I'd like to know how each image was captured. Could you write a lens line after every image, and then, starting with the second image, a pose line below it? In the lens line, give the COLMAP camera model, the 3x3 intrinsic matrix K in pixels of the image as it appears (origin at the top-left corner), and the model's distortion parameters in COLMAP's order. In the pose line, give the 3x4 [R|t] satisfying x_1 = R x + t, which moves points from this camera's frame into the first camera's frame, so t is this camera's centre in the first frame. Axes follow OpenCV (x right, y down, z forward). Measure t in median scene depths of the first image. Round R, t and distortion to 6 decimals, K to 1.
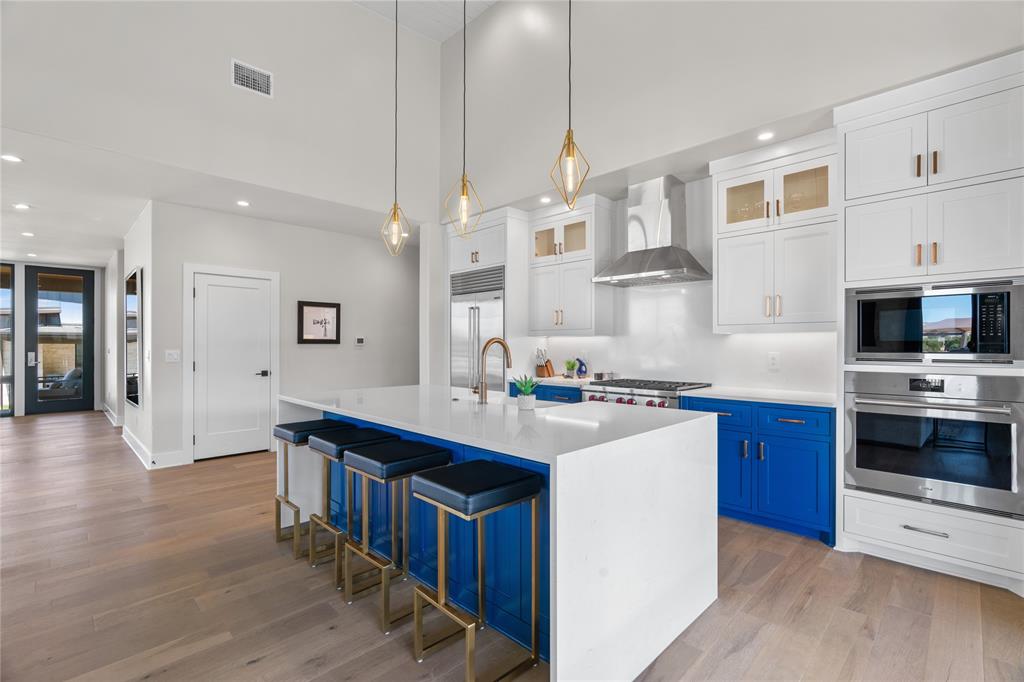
lens RADIAL K [[463.4, 0, 516.7], [0, 463.4, 345.3], [0, 0, 1]] dist [-0.012592, 0.004587]
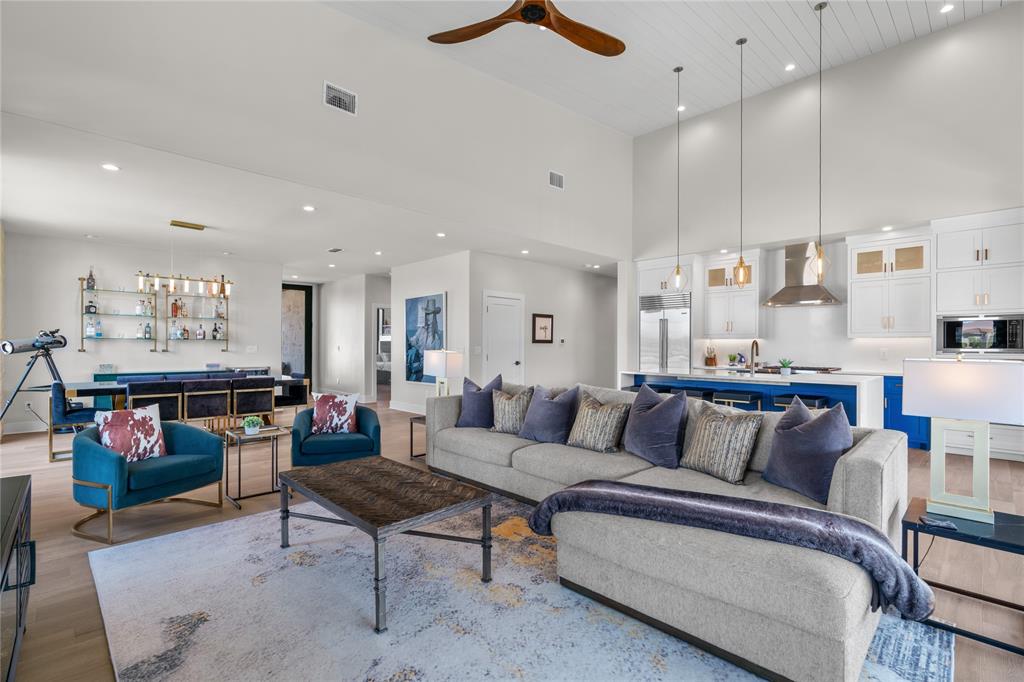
lens RADIAL K [[463.4, 0, 520.3], [0, 463.4, 345.1], [0, 0, 1]] dist [-0.012592, 0.004587]
pose [[0.999995, 0.001583, -0.002854, -0.578460], [-0.001576, 0.999995, 0.002599, -0.000900], [0.002858, -0.002595, 0.999993, -0.524777]]
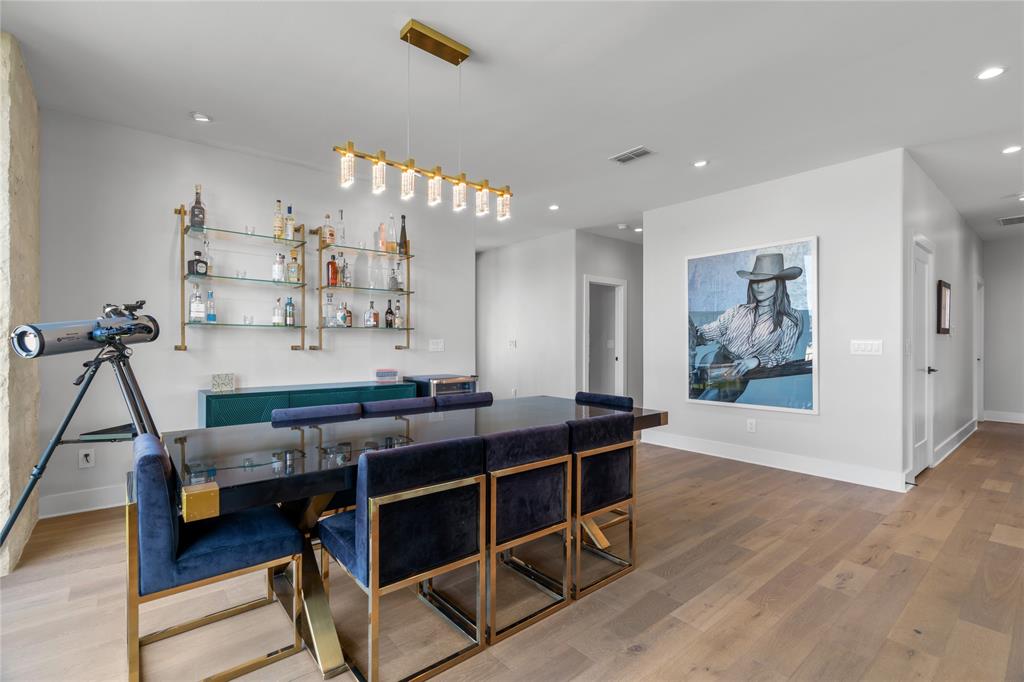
lens RADIAL K [[463.4, 0, 520.6], [0, 463.4, 343.3], [0, 0, 1]] dist [-0.012592, 0.004587]
pose [[0.996405, 0.001104, -0.084714, -1.287057], [-0.000421, 0.999967, 0.008073, 0.007919], [0.084721, -0.008008, 0.996373, 0.157927]]
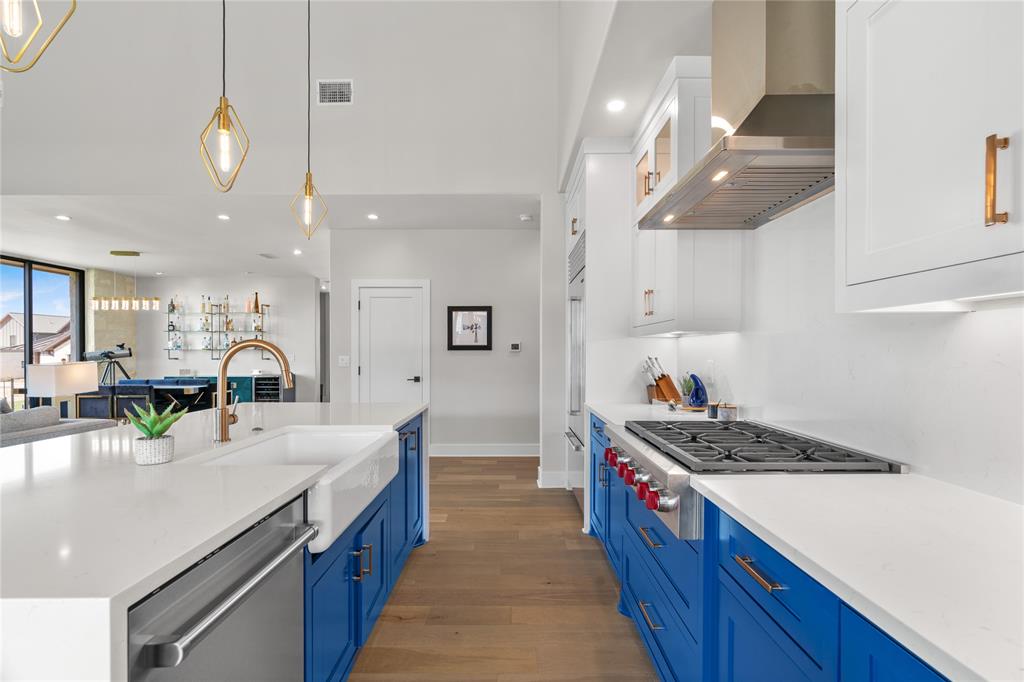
lens RADIAL K [[463.4, 0, 515.1], [0, 463.4, 353.1], [0, 0, 1]] dist [-0.012592, 0.004587]
pose [[0.716342, -0.000843, -0.697749, 0.355780], [0.006483, 0.999964, 0.005448, -0.001781], [0.697720, -0.008426, 0.716321, 0.450421]]
